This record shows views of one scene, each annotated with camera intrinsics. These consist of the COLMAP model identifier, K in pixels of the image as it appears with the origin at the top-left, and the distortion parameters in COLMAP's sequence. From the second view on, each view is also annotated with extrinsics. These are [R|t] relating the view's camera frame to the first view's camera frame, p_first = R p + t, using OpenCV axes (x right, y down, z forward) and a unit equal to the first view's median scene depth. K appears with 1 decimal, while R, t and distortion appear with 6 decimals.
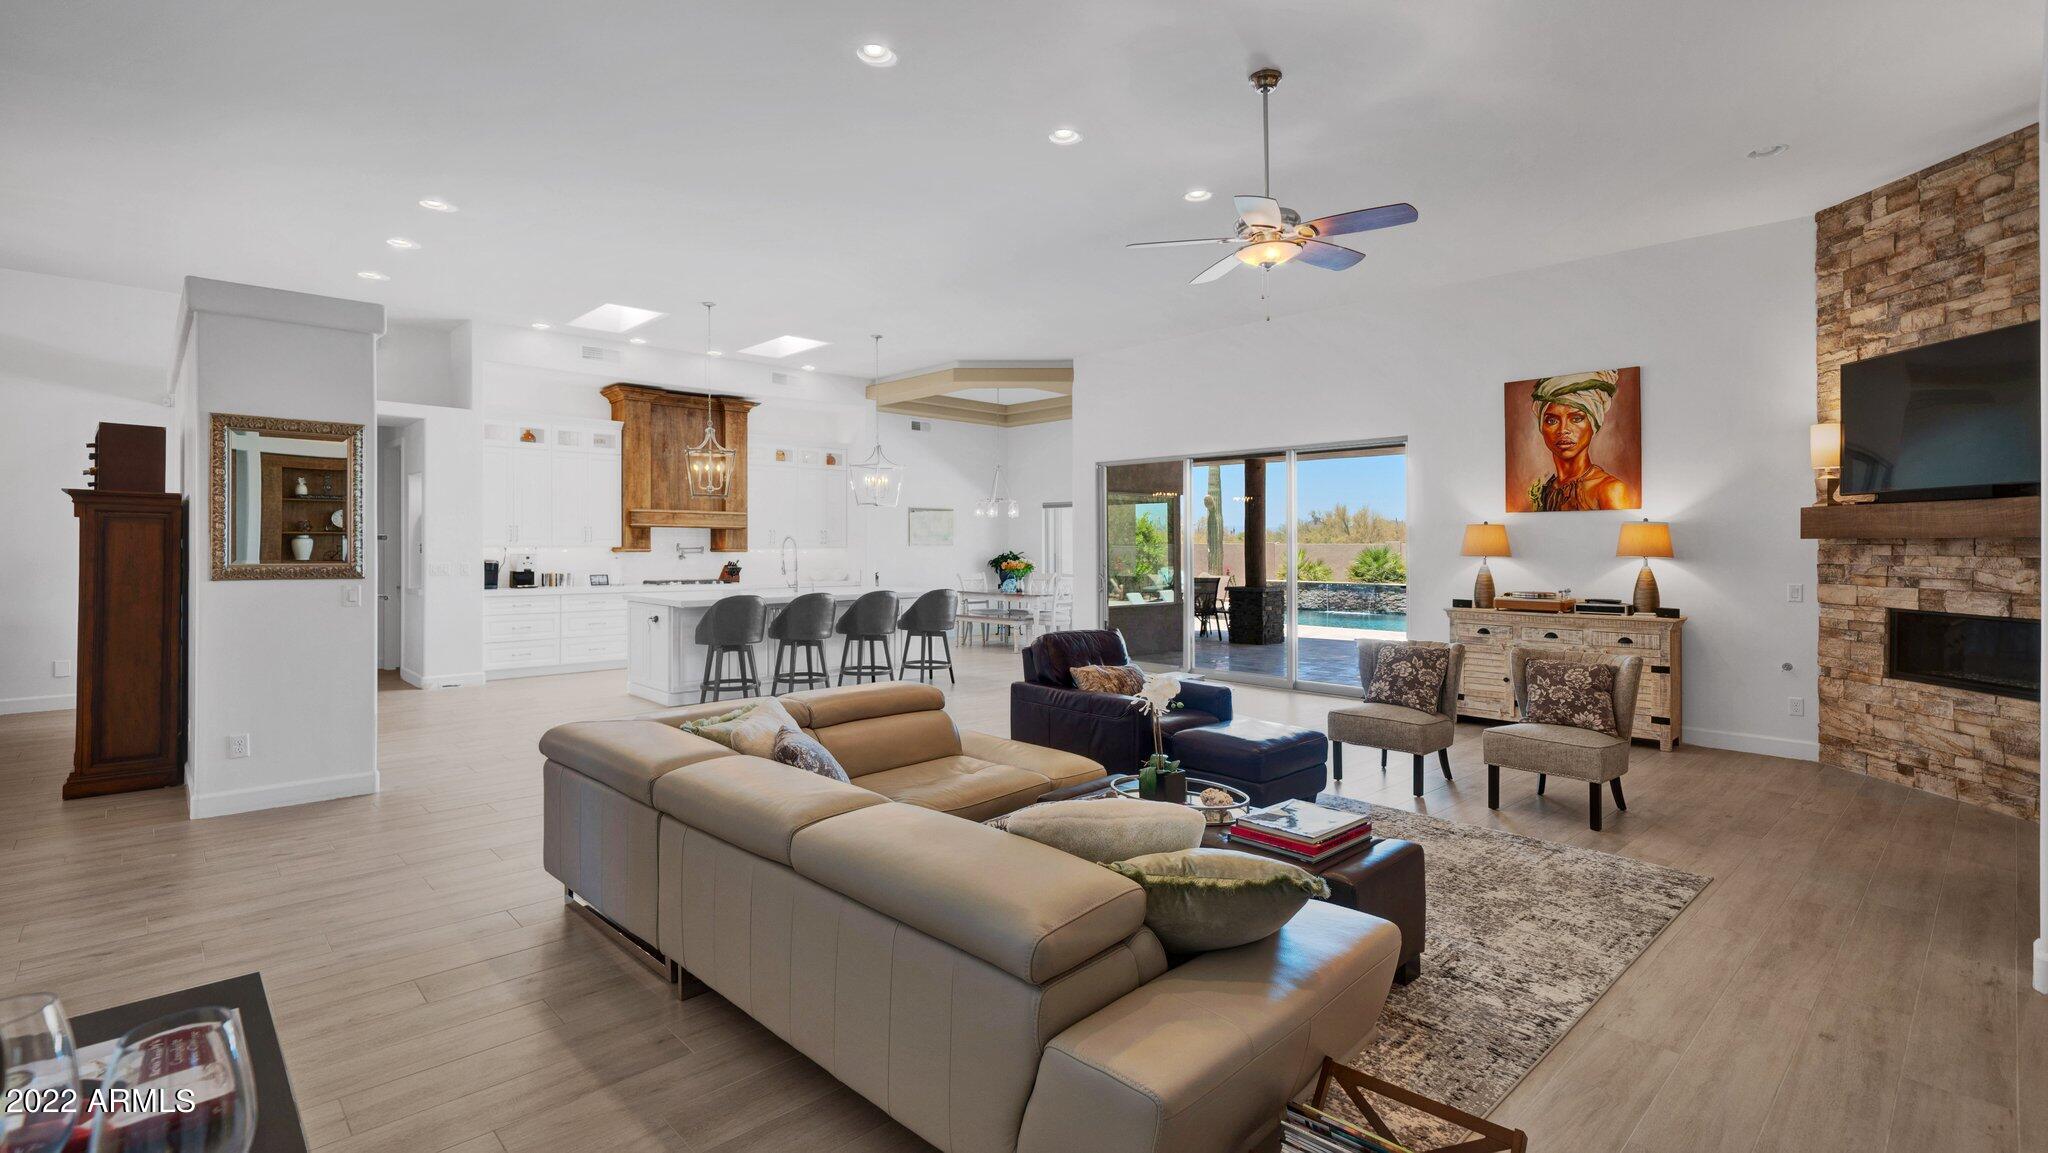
lens RADIAL K [[911.9, 0, 1028.7], [0, 911.9, 540.6], [0, 0, 1]] dist [-0.002152, -0.000204]
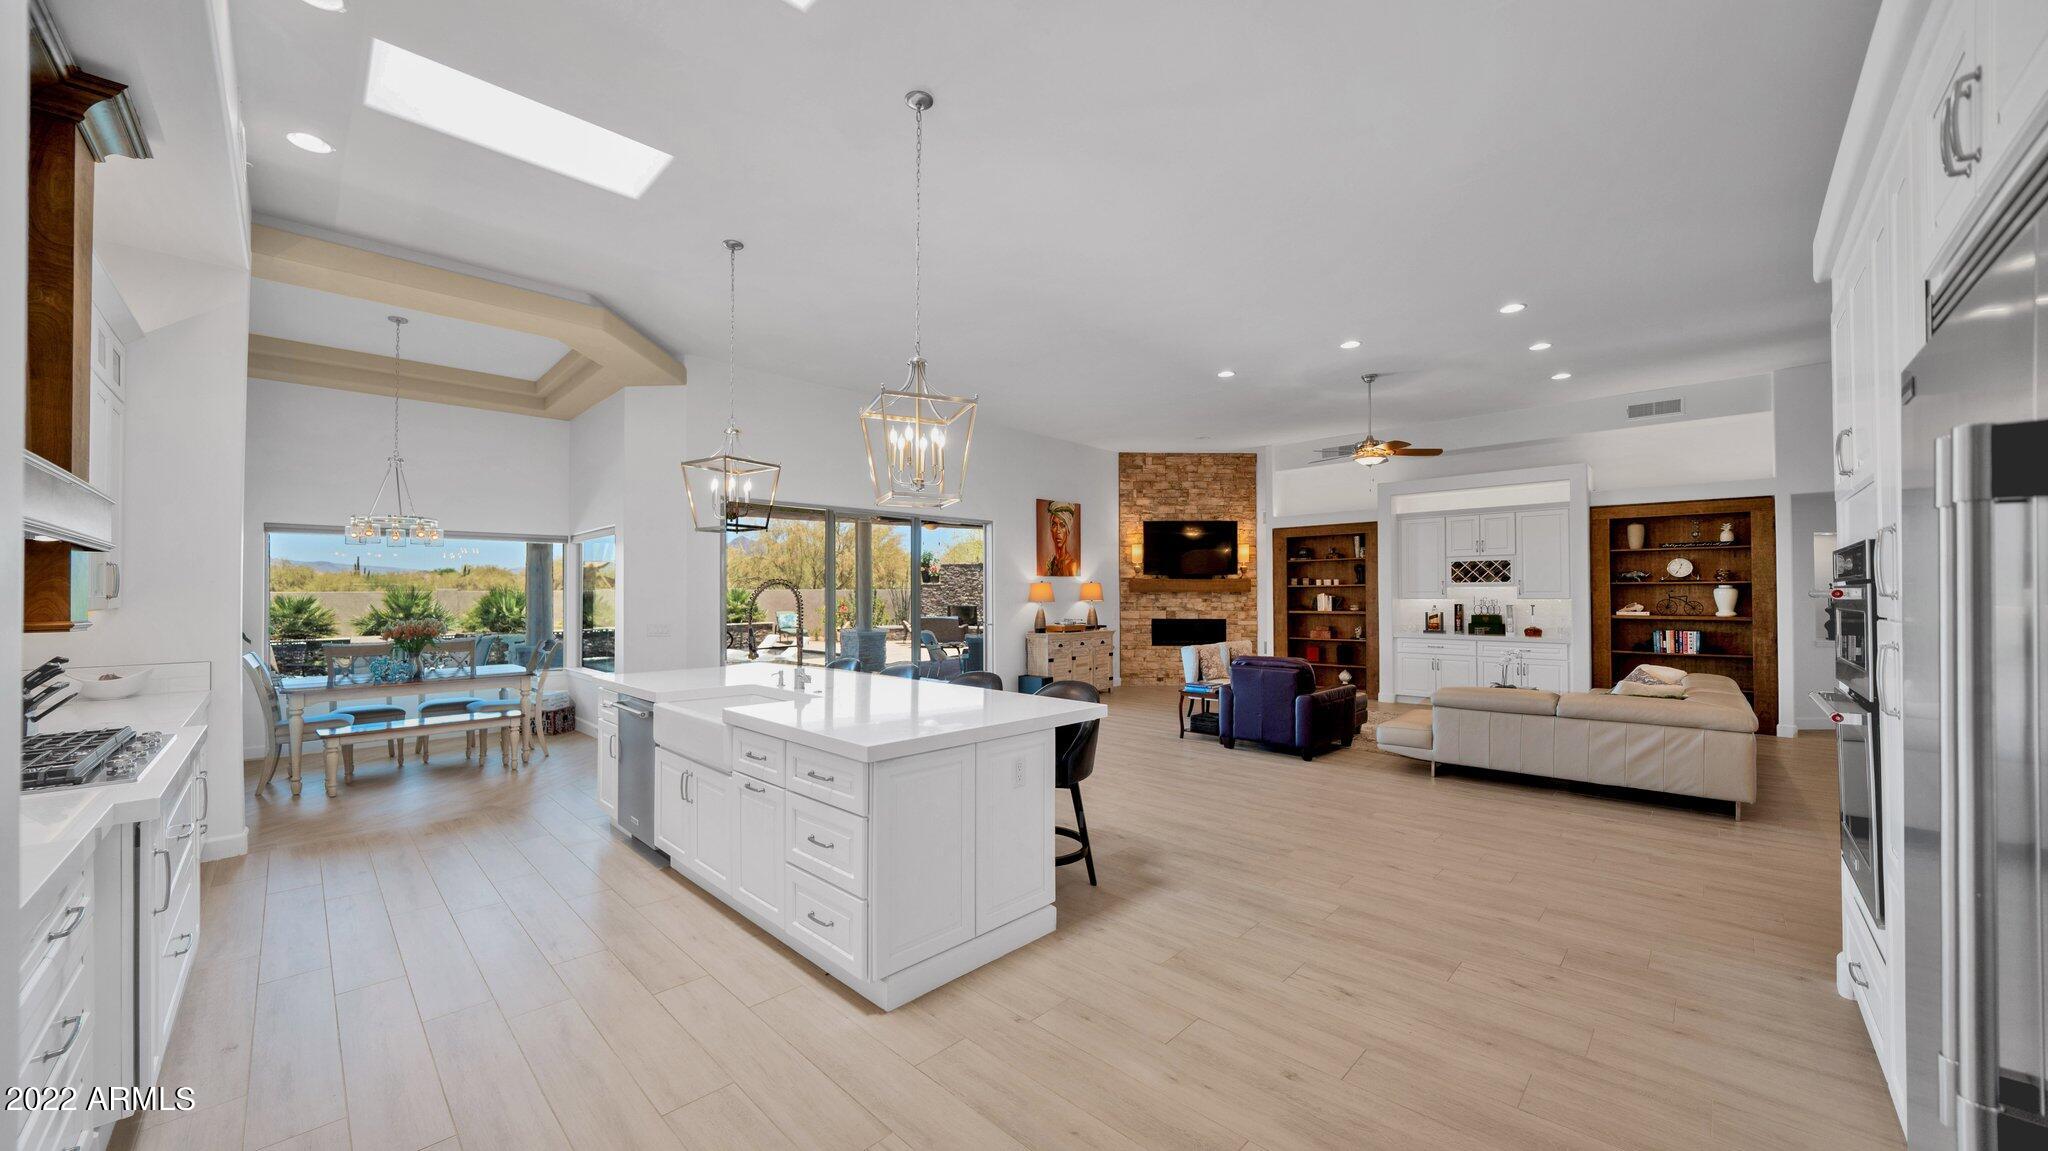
lens RADIAL K [[725.1, 0, 993.6], [0, 725.1, 589.3], [0, 0, 1]] dist [-0.021381, 0.000002]
pose [[0.014828, 0.001250, 0.999889, -1.057045], [-0.004175, 0.999991, -0.001189, -0.004324], [-0.999881, -0.004157, 0.014833, 1.362863]]
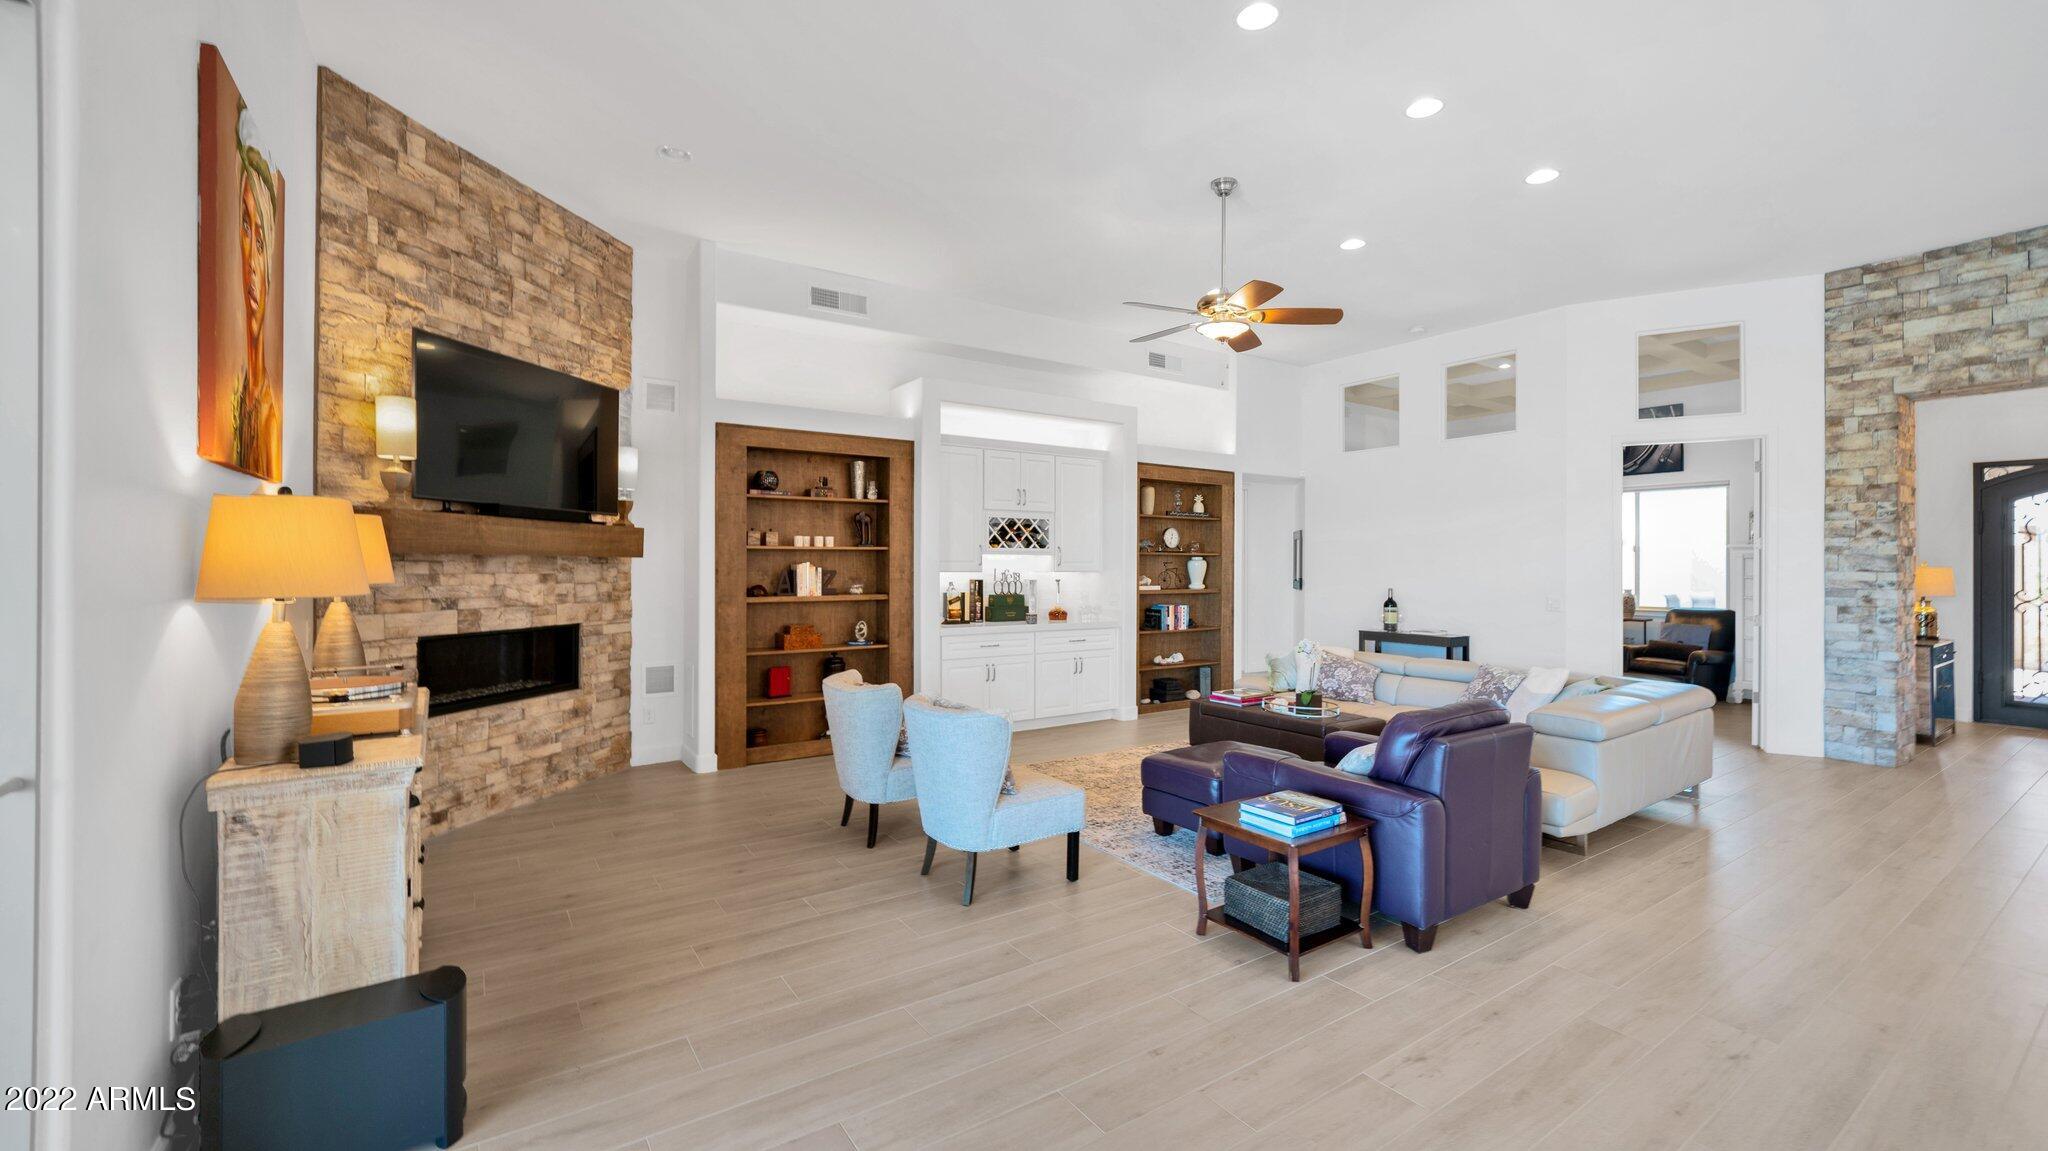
lens RADIAL K [[836.7, 0, 1028.3], [0, 836.7, 561.0], [0, 0, 1]] dist [-0.000173, 0.000031]
pose [[-0.982654, -0.009126, 0.185222, 0.248407], [-0.011186, 0.999887, -0.010080, 0.005906], [-0.185109, -0.011977, -0.982645, 1.584742]]
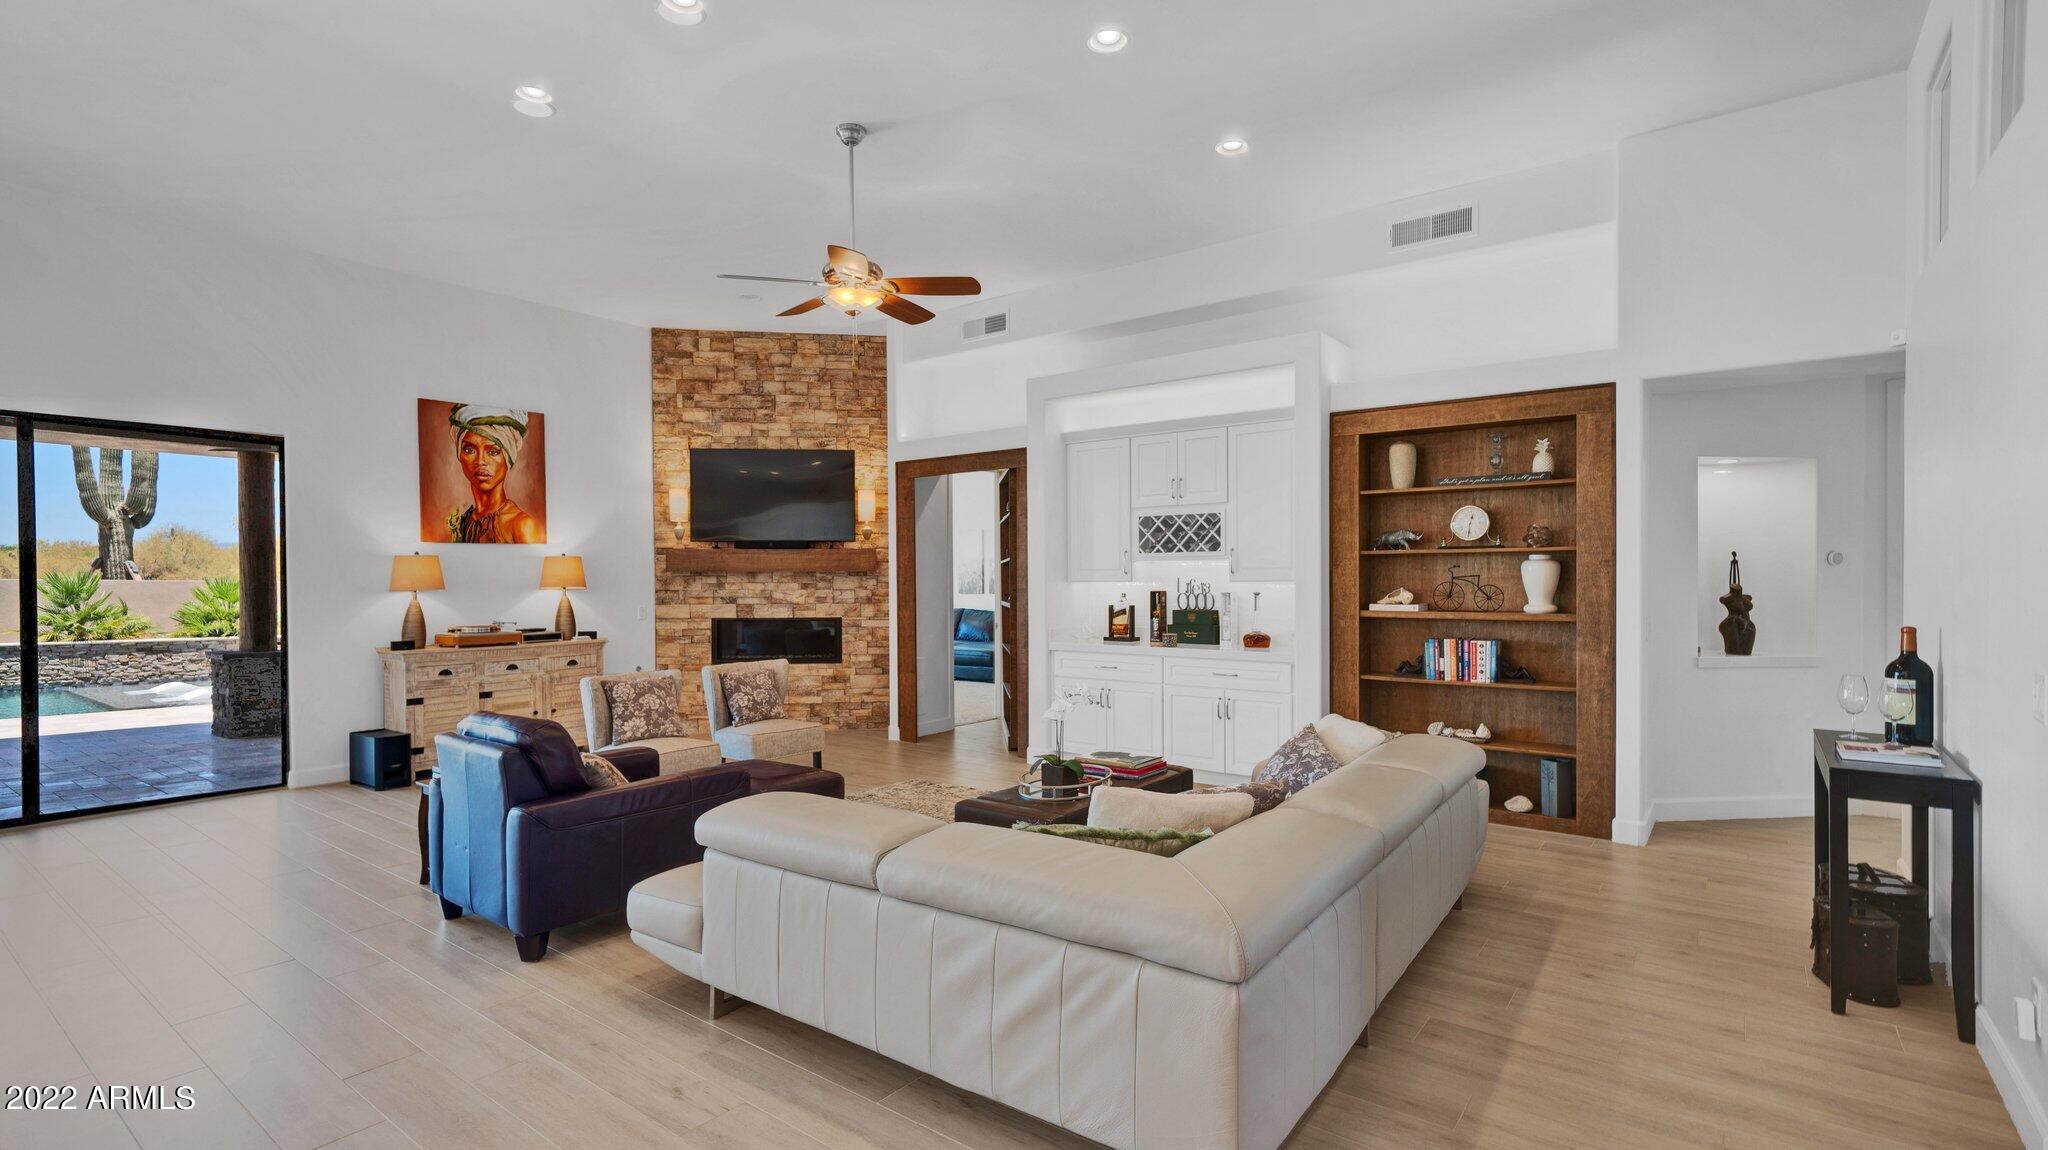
lens RADIAL K [[951.7, 0, 984.3], [0, 951.7, 591.5], [0, 0, 1]] dist [0.014954, -0.000049]
pose [[-0.107905, -0.020666, 0.993946, -0.623752], [-0.000733, 0.999785, 0.020708, -0.002164], [-0.994161, 0.001506, -0.107897, 0.700179]]
